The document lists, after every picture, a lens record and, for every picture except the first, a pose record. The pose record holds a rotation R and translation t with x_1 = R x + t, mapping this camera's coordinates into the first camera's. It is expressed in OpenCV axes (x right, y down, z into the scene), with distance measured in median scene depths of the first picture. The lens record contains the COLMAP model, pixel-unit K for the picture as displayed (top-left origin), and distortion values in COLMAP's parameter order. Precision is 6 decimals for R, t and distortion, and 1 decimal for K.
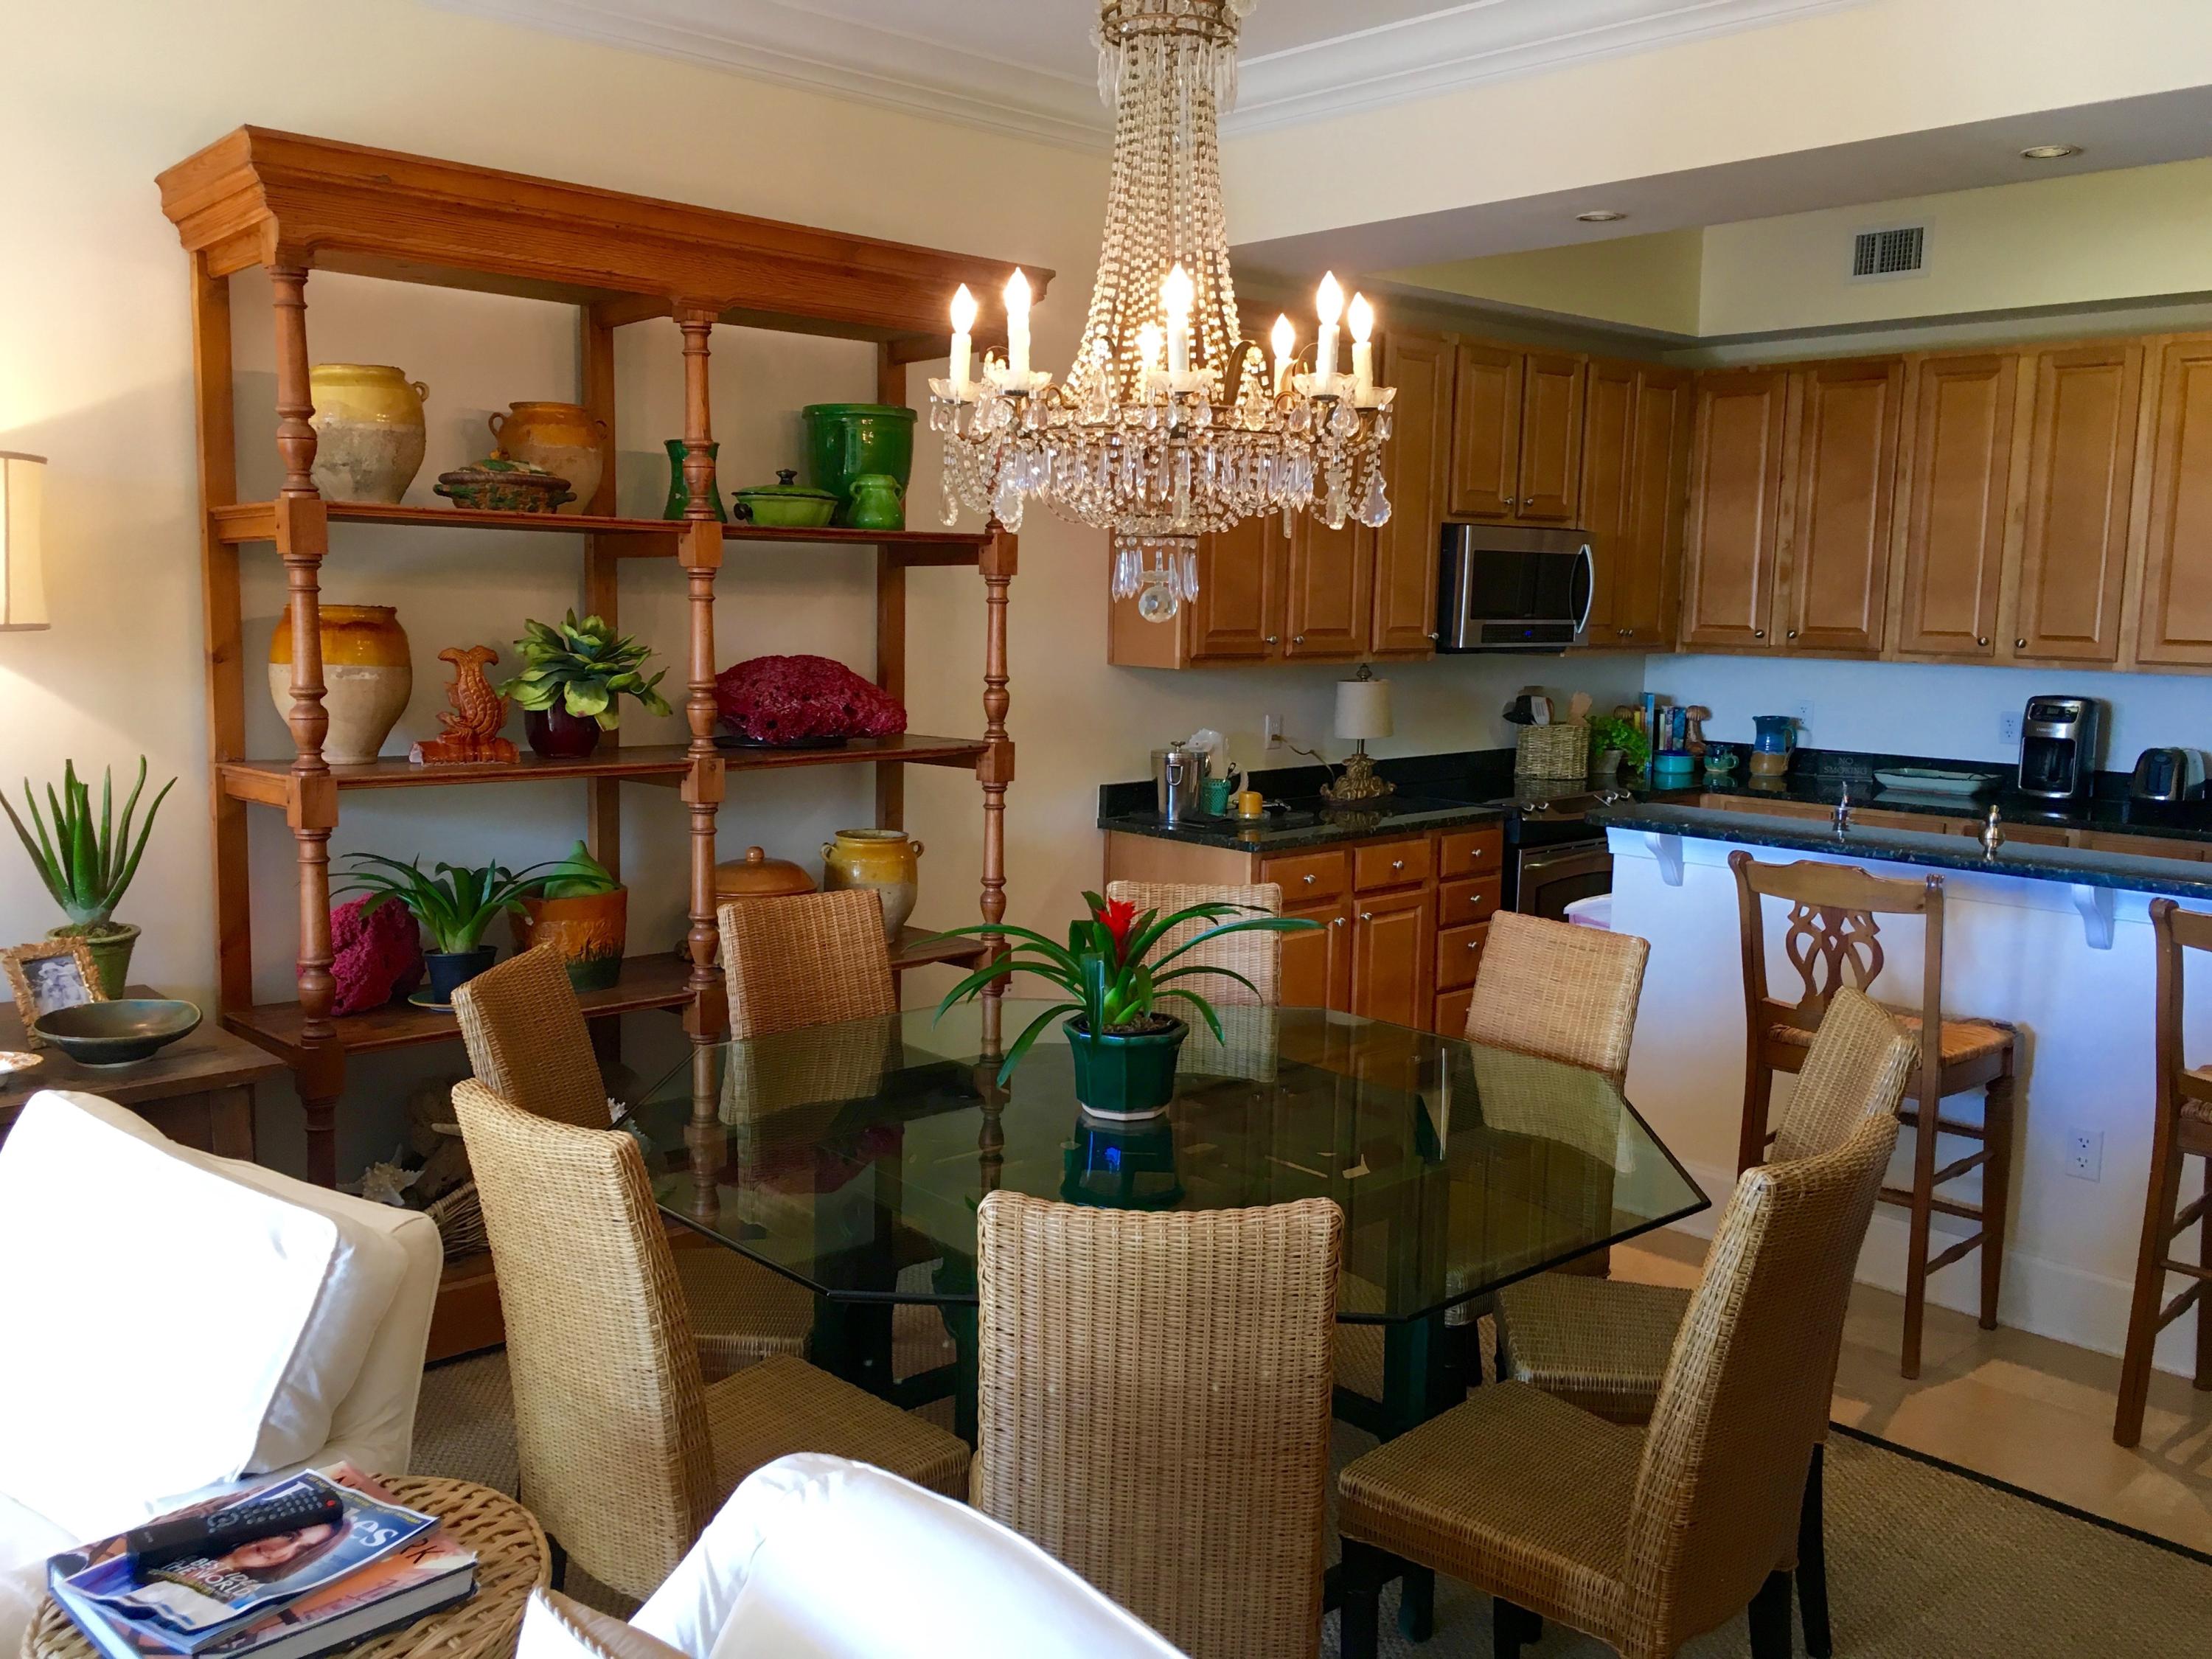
lens RADIAL K [[1879.0, 0, 1096.8], [0, 1879.0, 821.6], [0, 0, 1]] dist [0.085454, -0.105381]
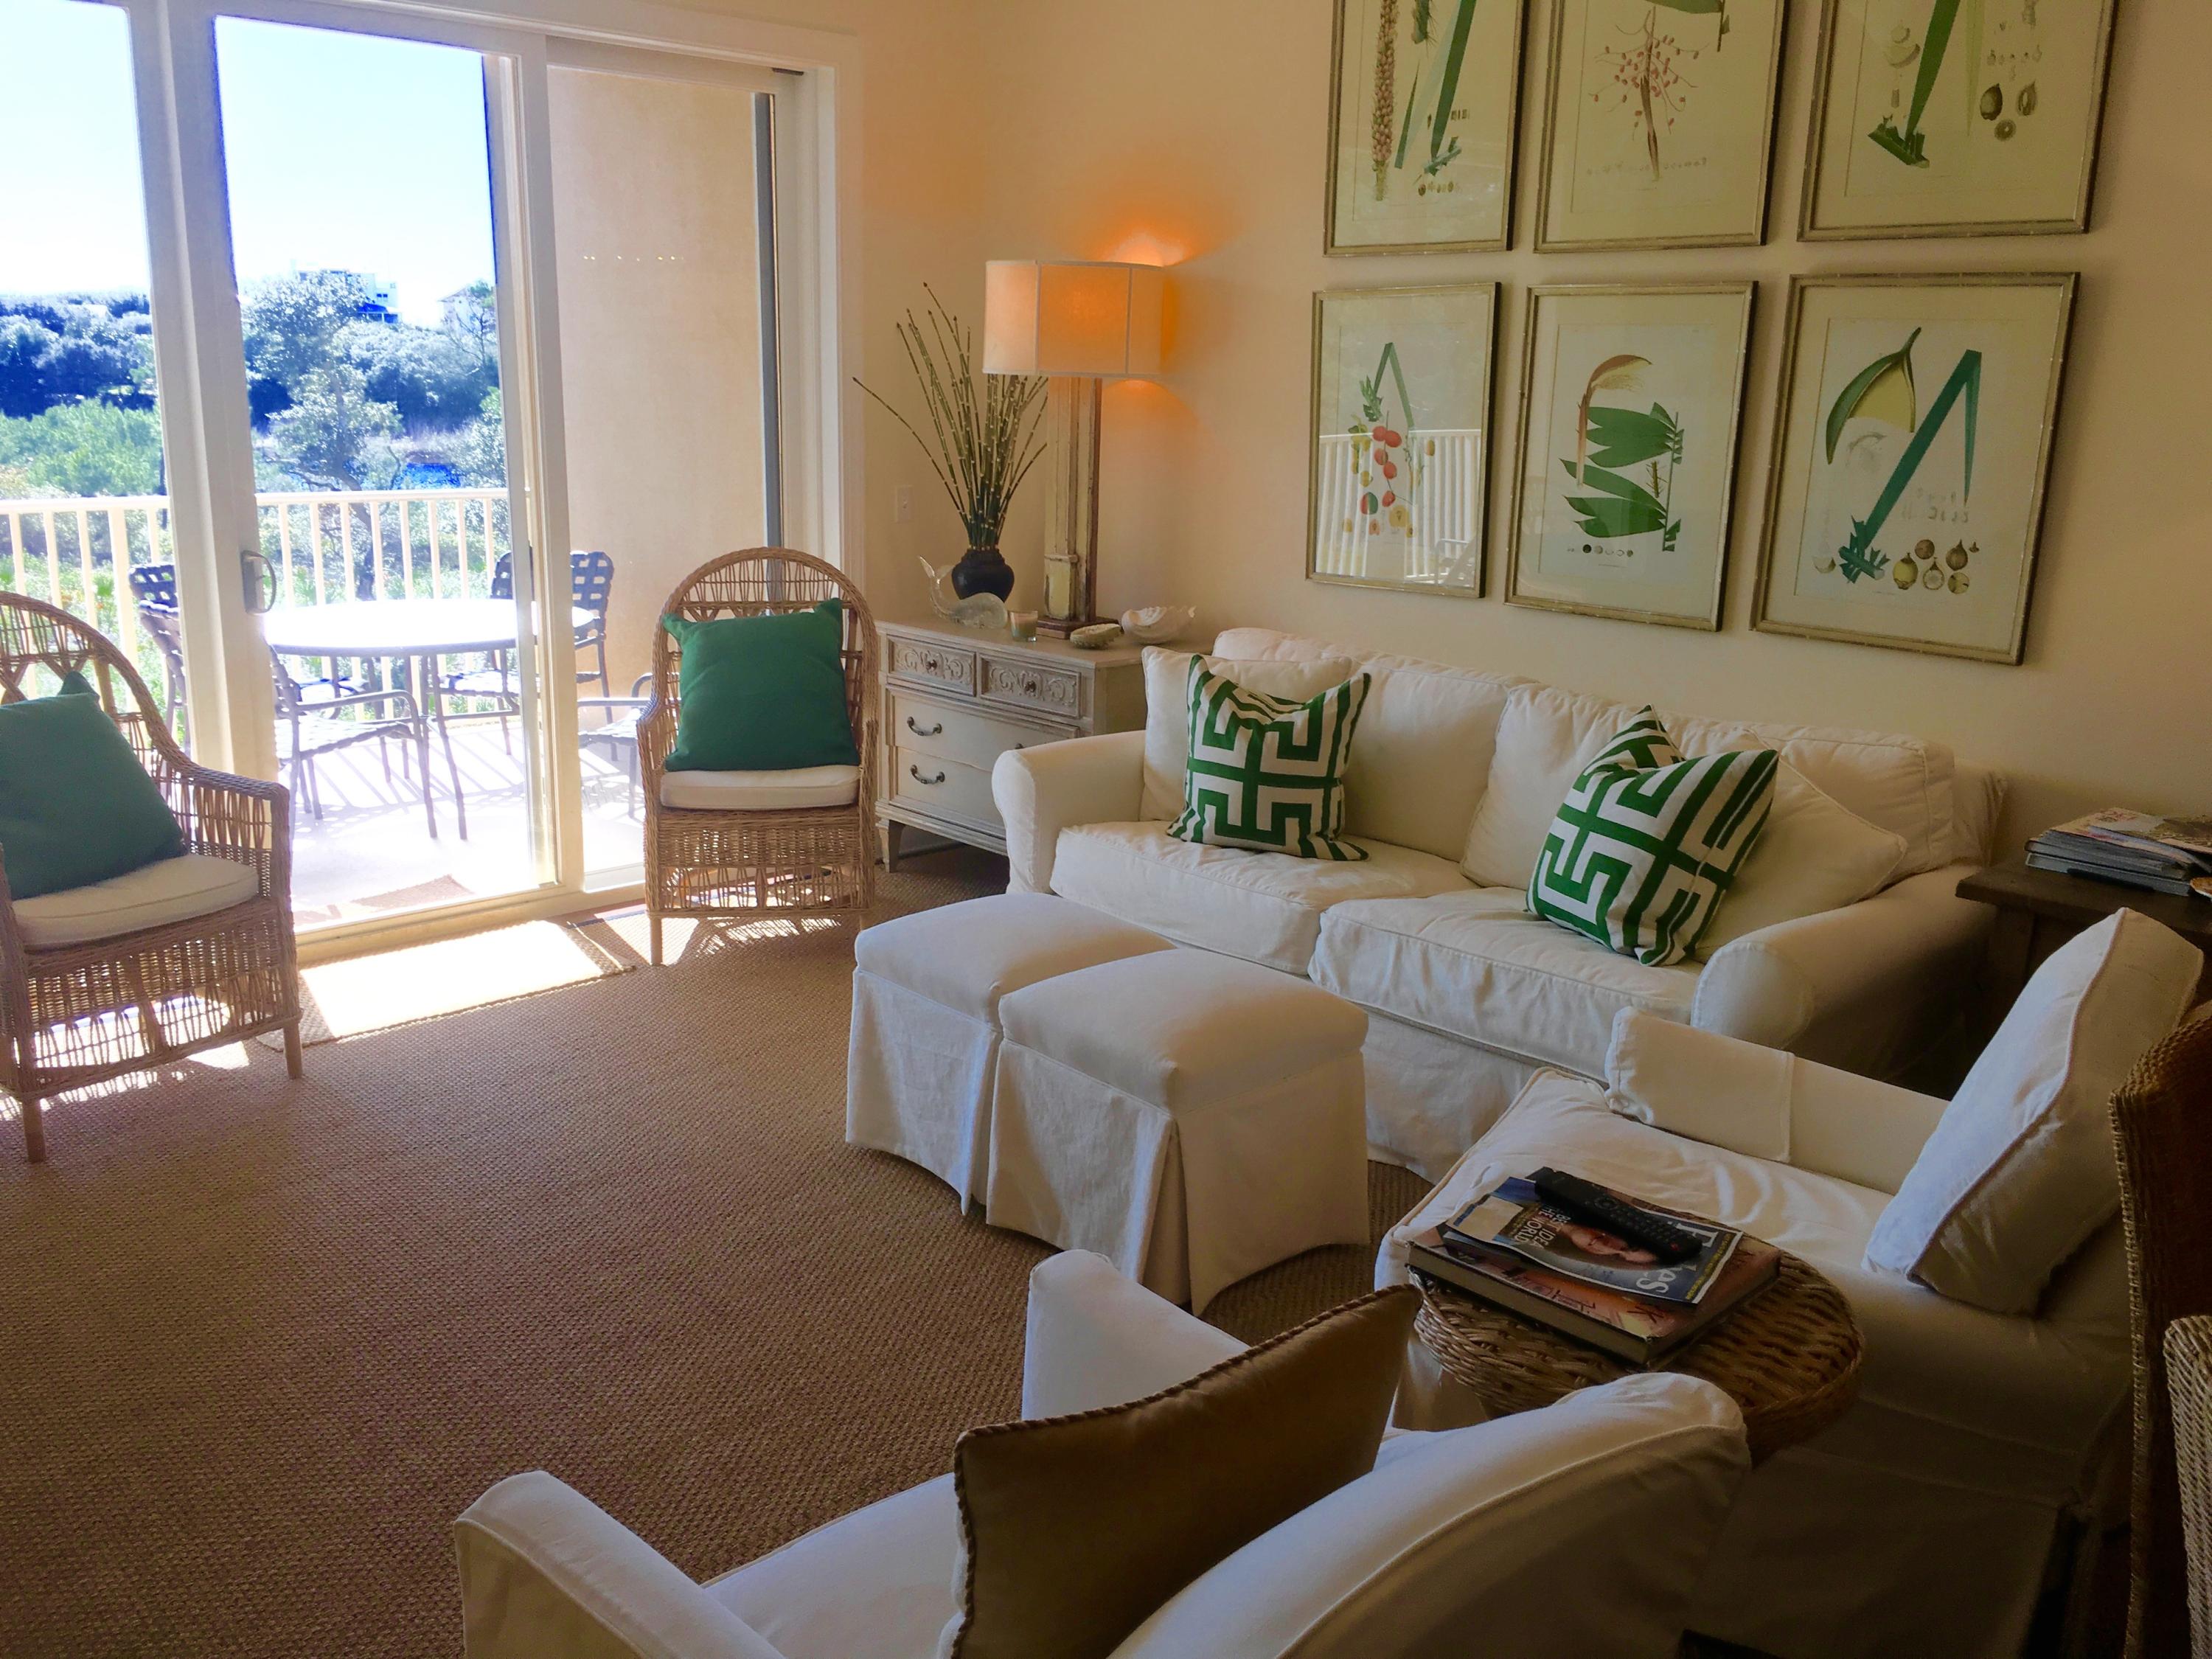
lens RADIAL K [[1879.0, 0, 1096.8], [0, 1879.0, 821.6], [0, 0, 1]] dist [0.085454, -0.105381]
pose [[0.001629, 0.224734, -0.974419, 0.285308], [-0.149532, 0.963519, 0.221971, -0.030614], [0.988756, 0.145345, 0.035175, 0.292844]]
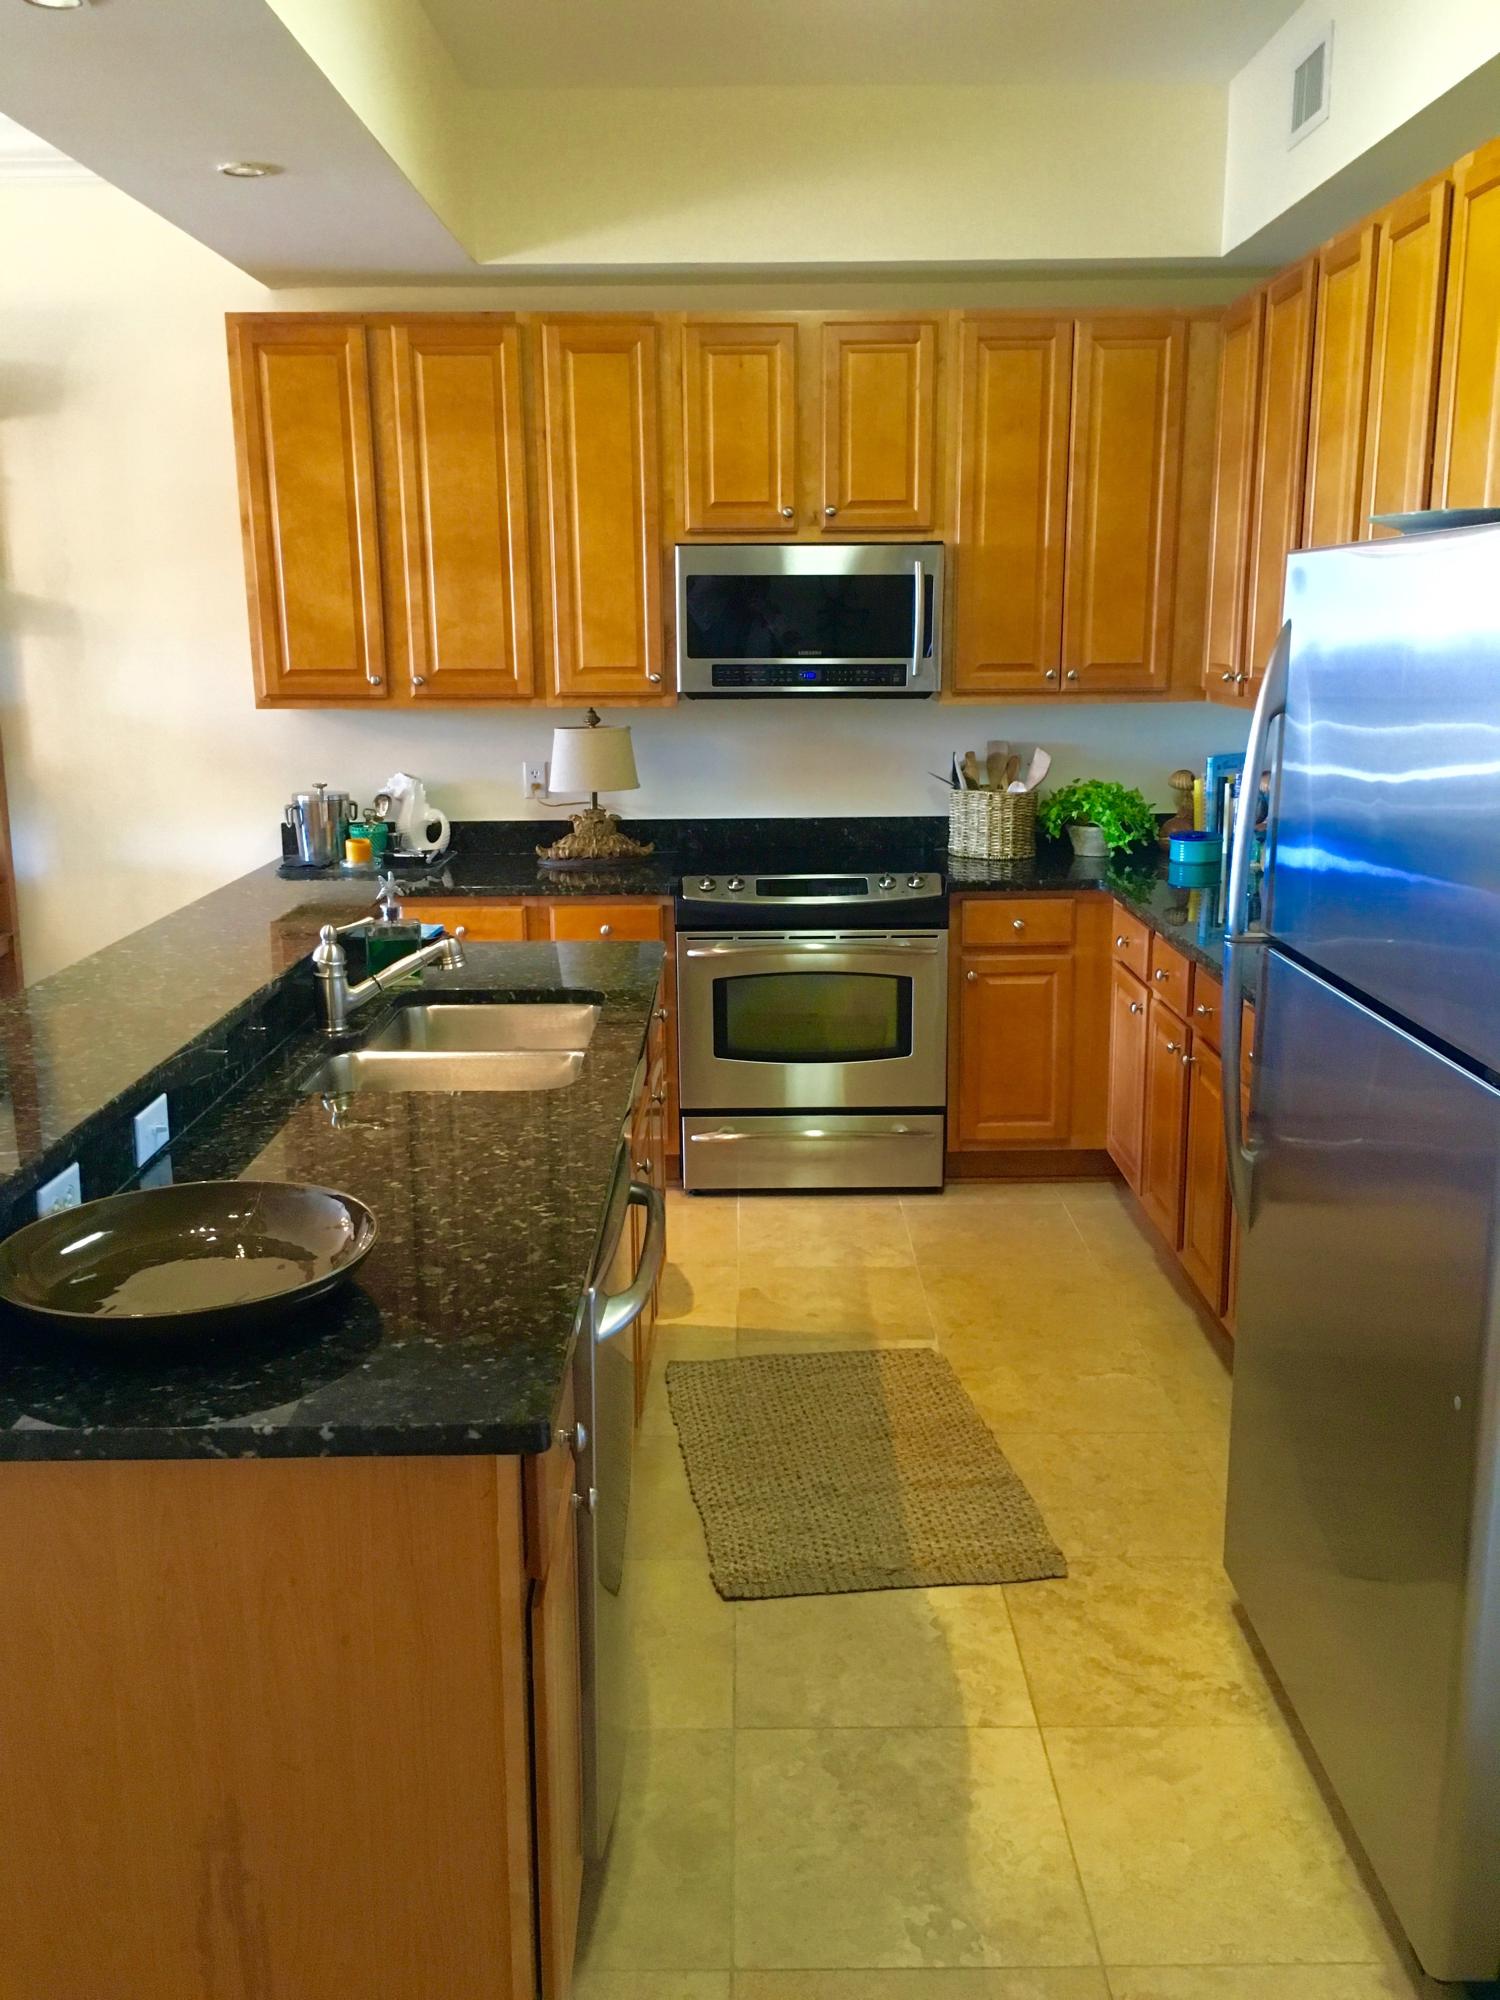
lens RADIAL K [[1669.5, 0, 750.0], [0, 1669.5, 1000.0], [0, 0, 1]] dist [0.069110, -0.106515]
pose [[0.733784, 0.133995, -0.666037, 1.199801], [-0.068359, 0.989944, 0.123847, -0.080242], [0.675934, -0.045347, 0.735565, 0.733355]]
